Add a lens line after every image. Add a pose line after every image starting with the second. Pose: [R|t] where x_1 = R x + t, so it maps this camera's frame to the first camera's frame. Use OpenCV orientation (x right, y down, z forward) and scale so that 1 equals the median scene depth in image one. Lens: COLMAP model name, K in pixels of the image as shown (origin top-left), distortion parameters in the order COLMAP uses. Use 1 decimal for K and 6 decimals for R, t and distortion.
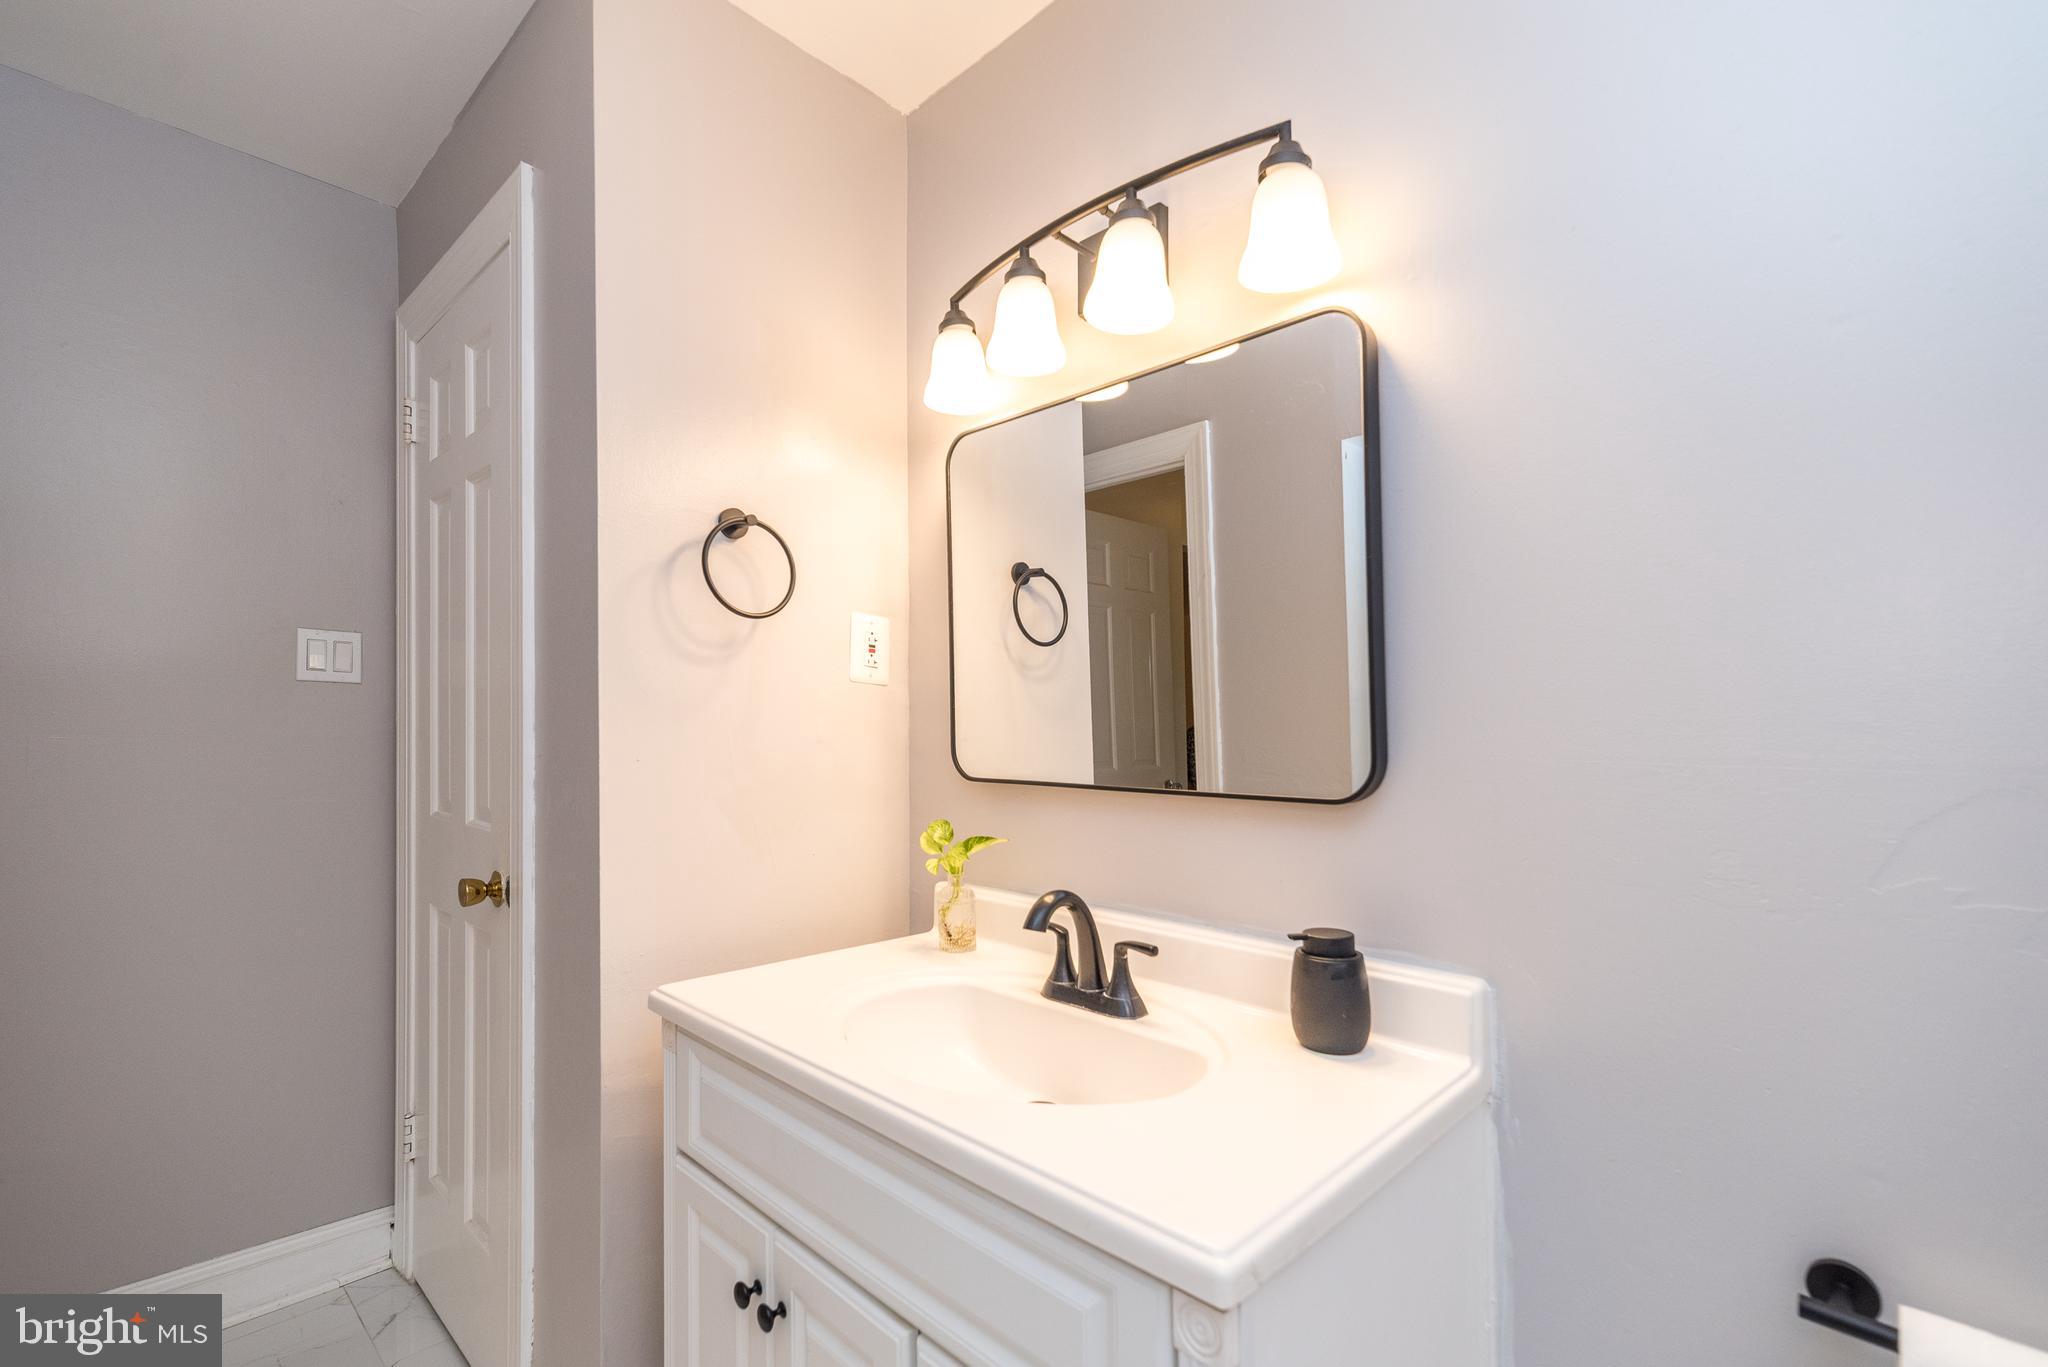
lens RADIAL K [[896.7, 0, 985.5], [0, 896.7, 721.0], [0, 0, 1]] dist [0.009603, -0.000213]
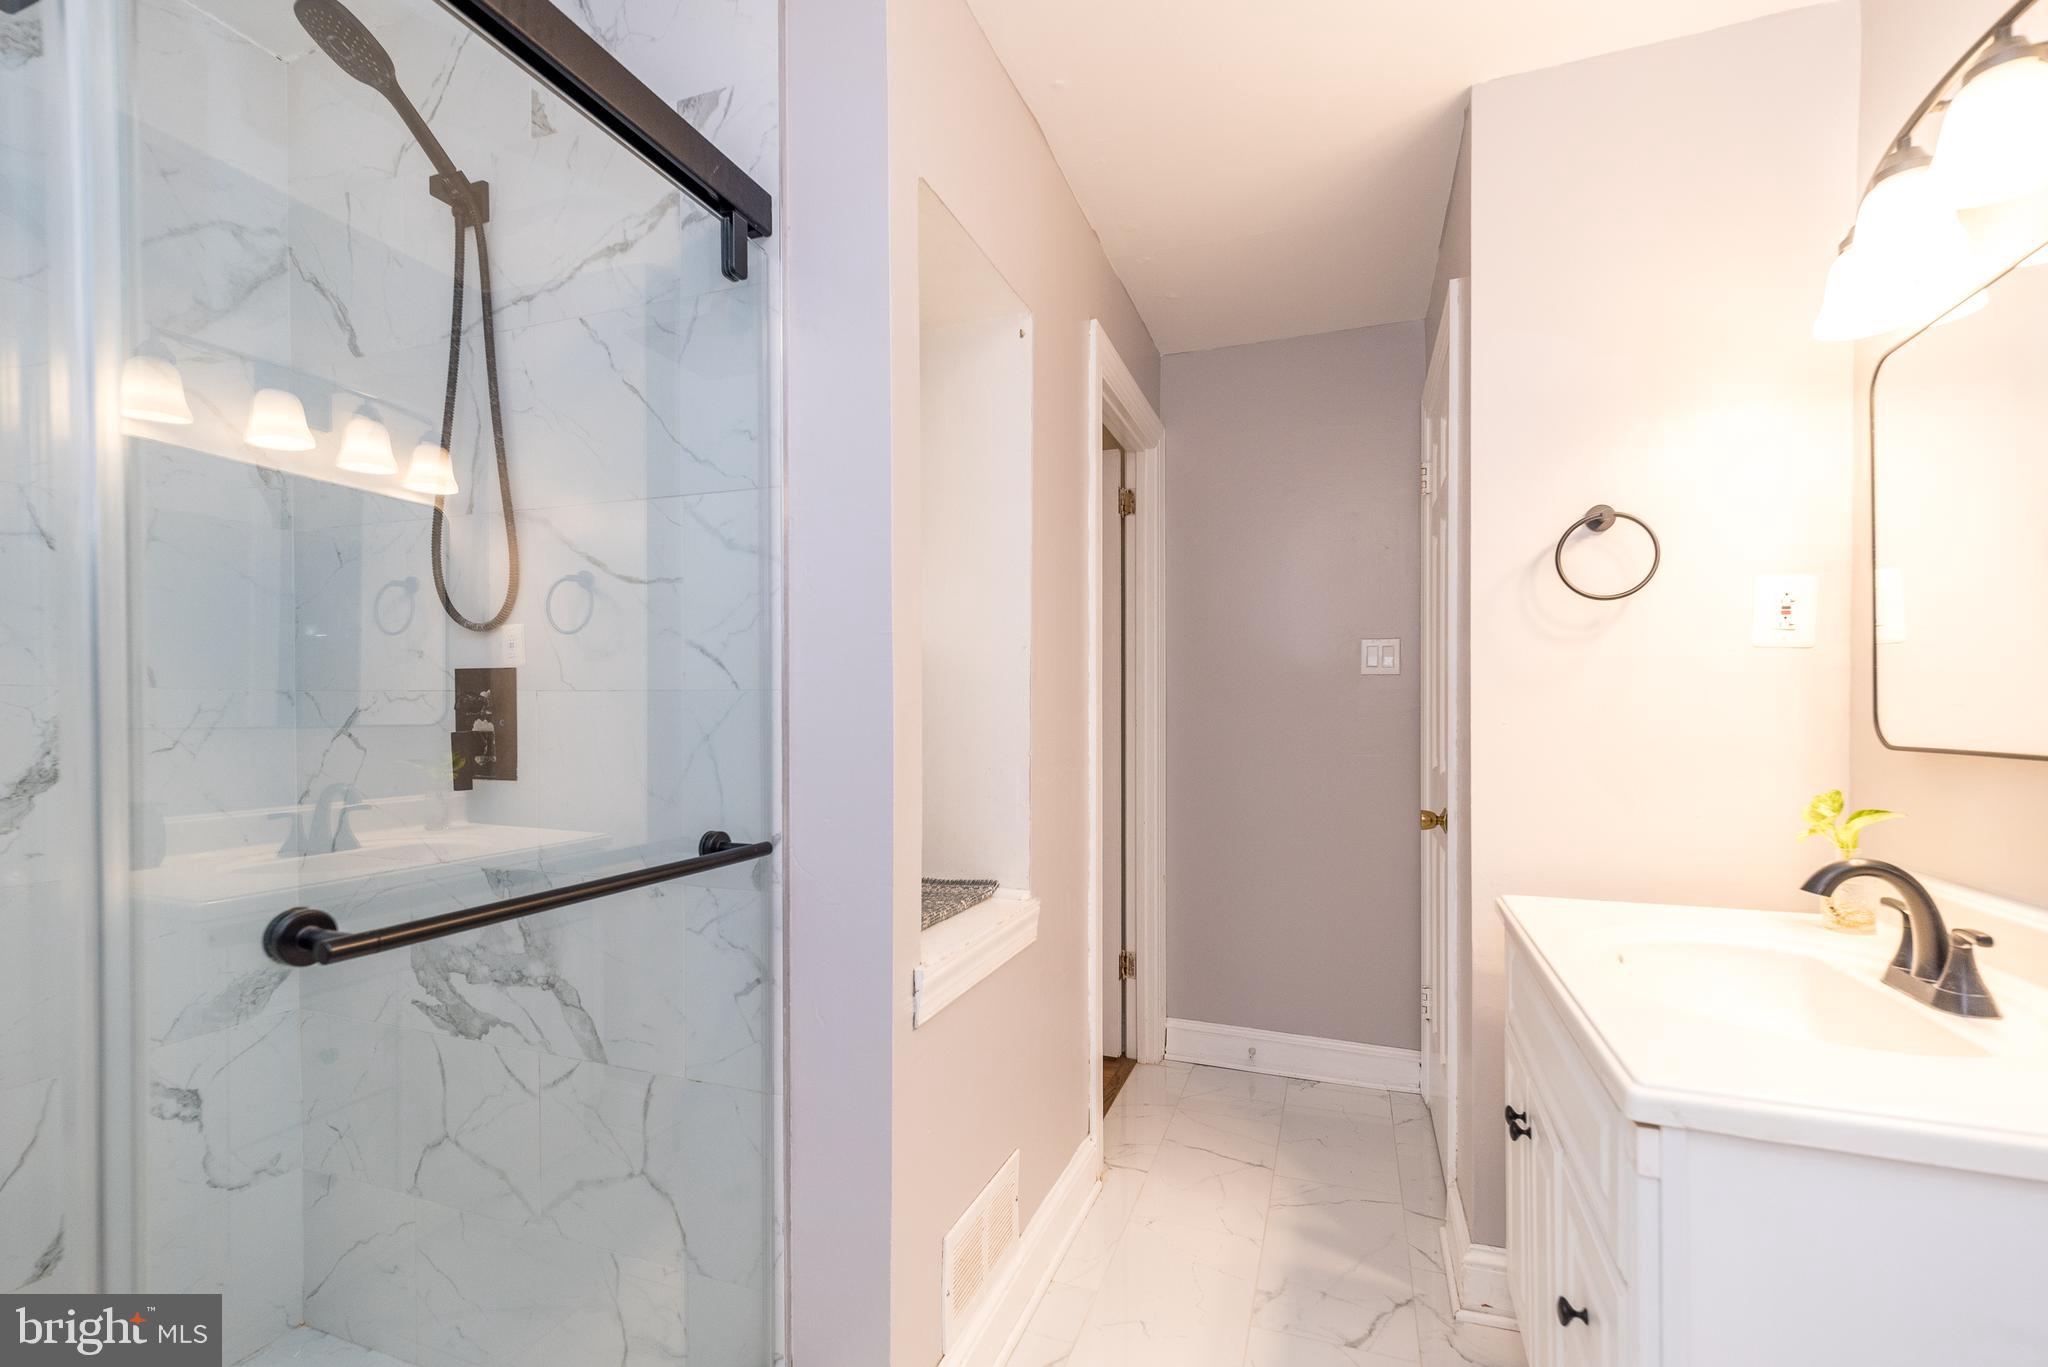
lens RADIAL K [[856.4, 0, 1024.1], [0, 856.4, 734.3], [0, 0, 1]] dist [0.000092, -0.000074]
pose [[0.414027, 0.011916, -0.910187, 0.414883], [0.016944, 0.999640, 0.020795, 0.020064], [0.910107, -0.024032, 0.413676, -0.125794]]
